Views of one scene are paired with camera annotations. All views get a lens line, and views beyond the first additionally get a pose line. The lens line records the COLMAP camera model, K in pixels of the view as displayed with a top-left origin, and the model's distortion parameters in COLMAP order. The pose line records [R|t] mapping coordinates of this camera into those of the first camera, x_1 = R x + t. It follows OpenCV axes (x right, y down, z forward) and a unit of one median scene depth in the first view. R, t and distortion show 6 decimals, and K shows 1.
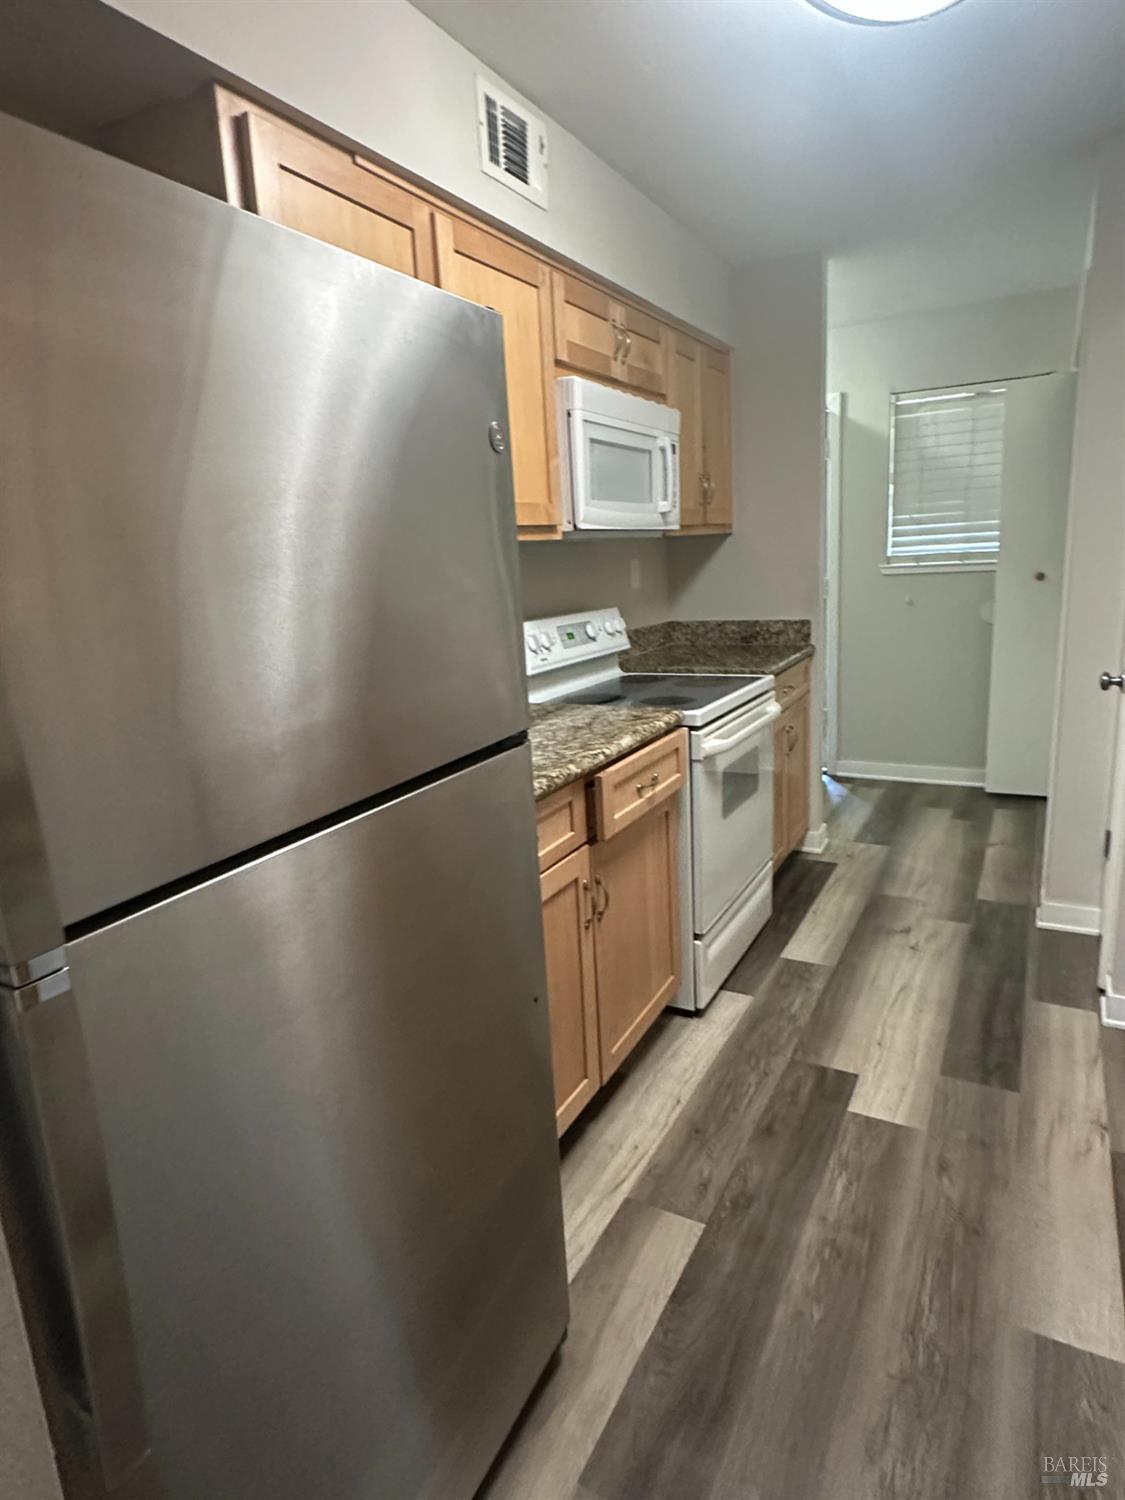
lens RADIAL K [[854.6, 0, 556.4], [0, 854.6, 744.6], [0, 0, 1]] dist [-0.004983, 0.002562]
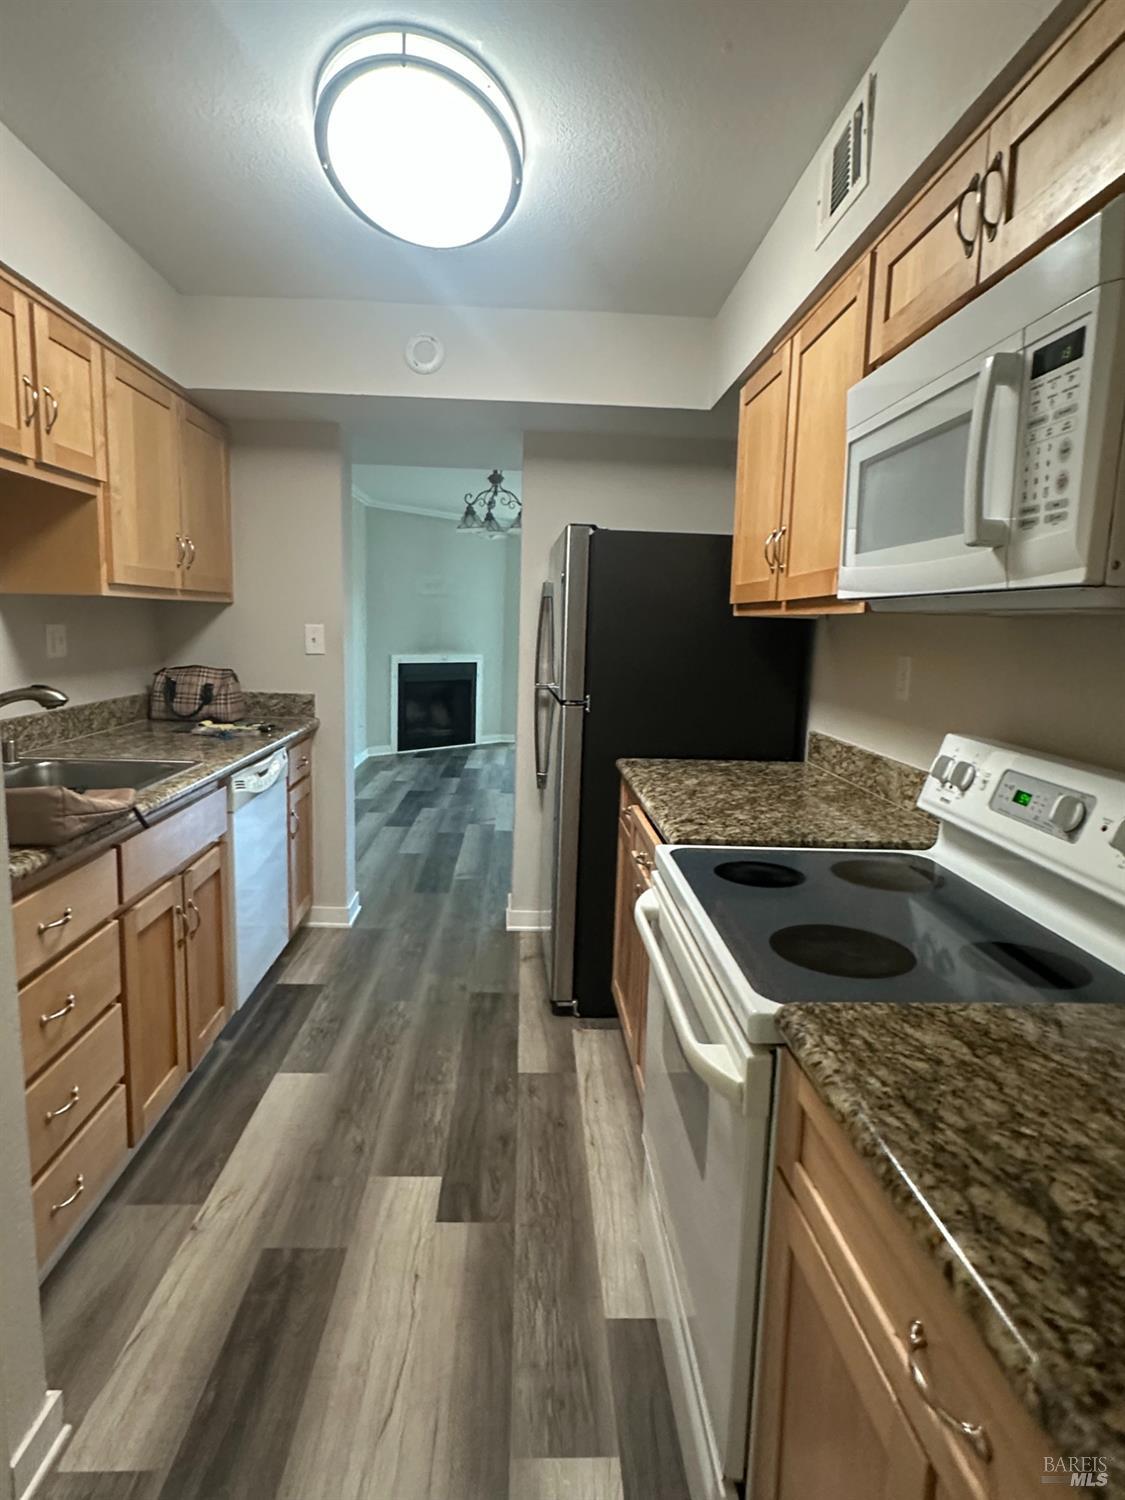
lens RADIAL K [[854.6, 0, 560.6], [0, 854.6, 744.8], [0, 0, 1]] dist [-0.004983, 0.002562]
pose [[-0.850622, 0.107210, -0.514731, 0.584202], [-0.092241, 0.933377, 0.346841, -0.354057], [0.517623, 0.342510, -0.784062, 1.437492]]
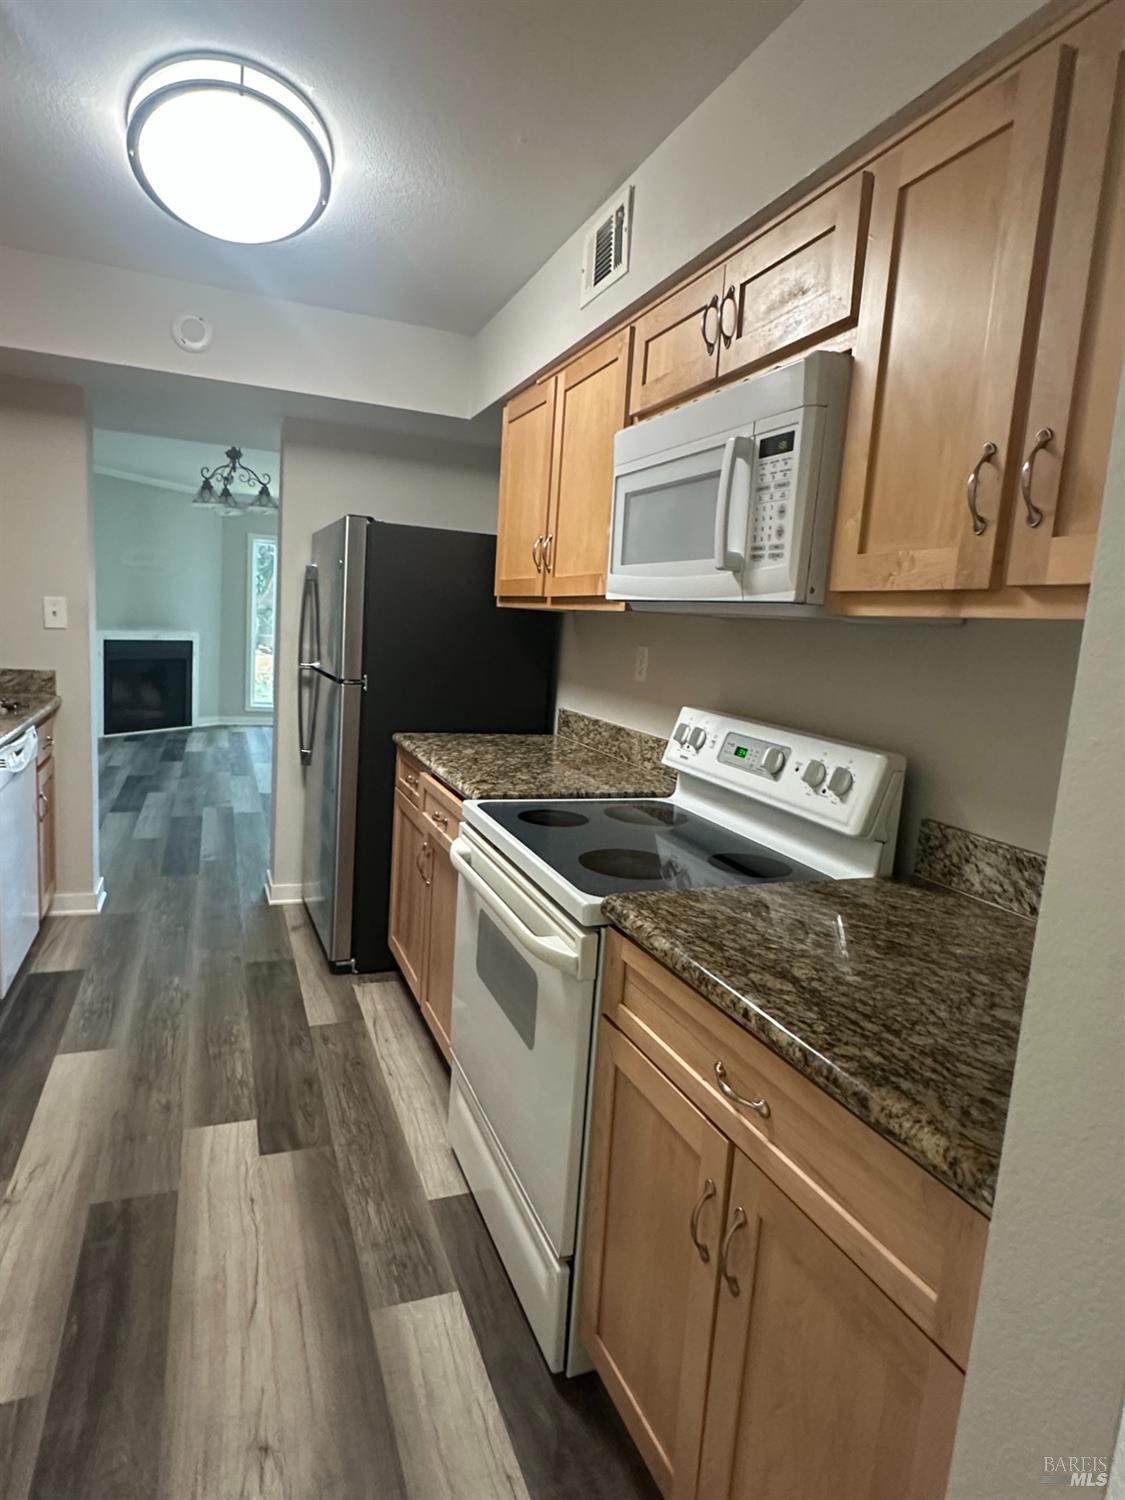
lens RADIAL K [[854.6, 0, 554.2], [0, 854.6, 746.0], [0, 0, 1]] dist [-0.004983, 0.002562]
pose [[-0.634747, 0.128785, -0.761913, 0.739177], [-0.193173, 0.928259, 0.317834, -0.372536], [0.748185, 0.348925, -0.564332, 1.474370]]
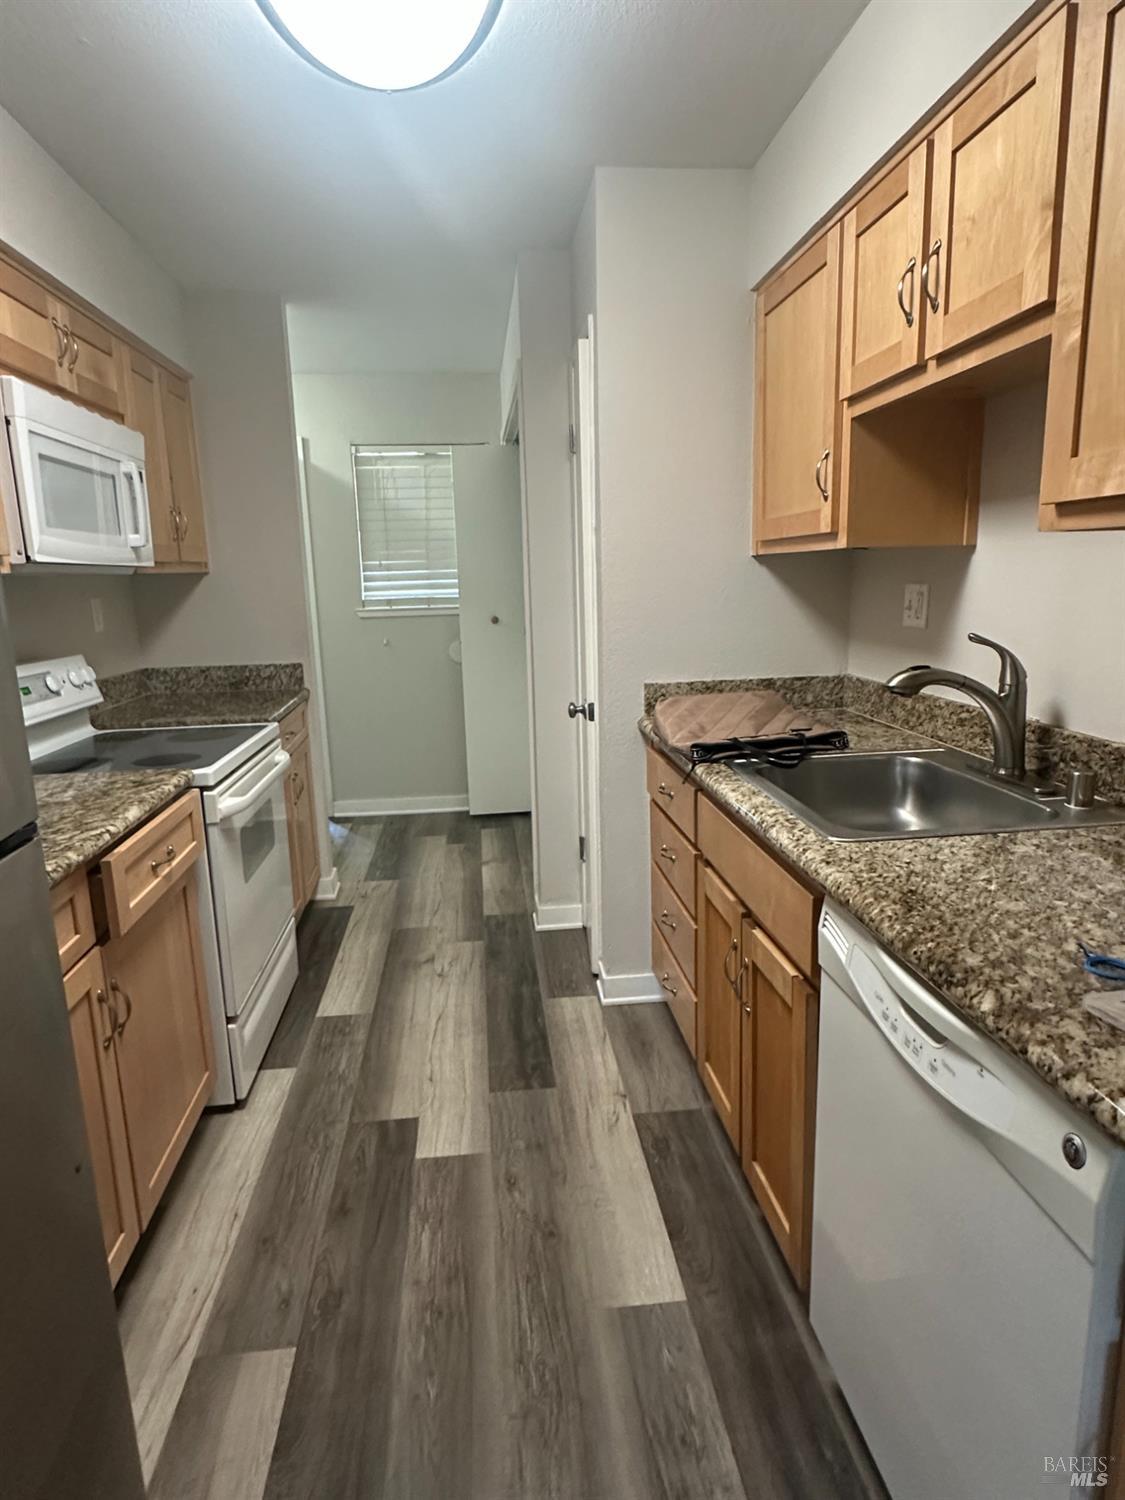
lens RADIAL K [[854.6, 0, 556.5], [0, 854.6, 744.6], [0, 0, 1]] dist [-0.004983, 0.002562]
pose [[0.819090, -0.077967, 0.568342, -0.041267], [0.104608, 0.994410, -0.014343, -0.012901], [-0.564047, 0.071201, 0.822668, 0.053757]]
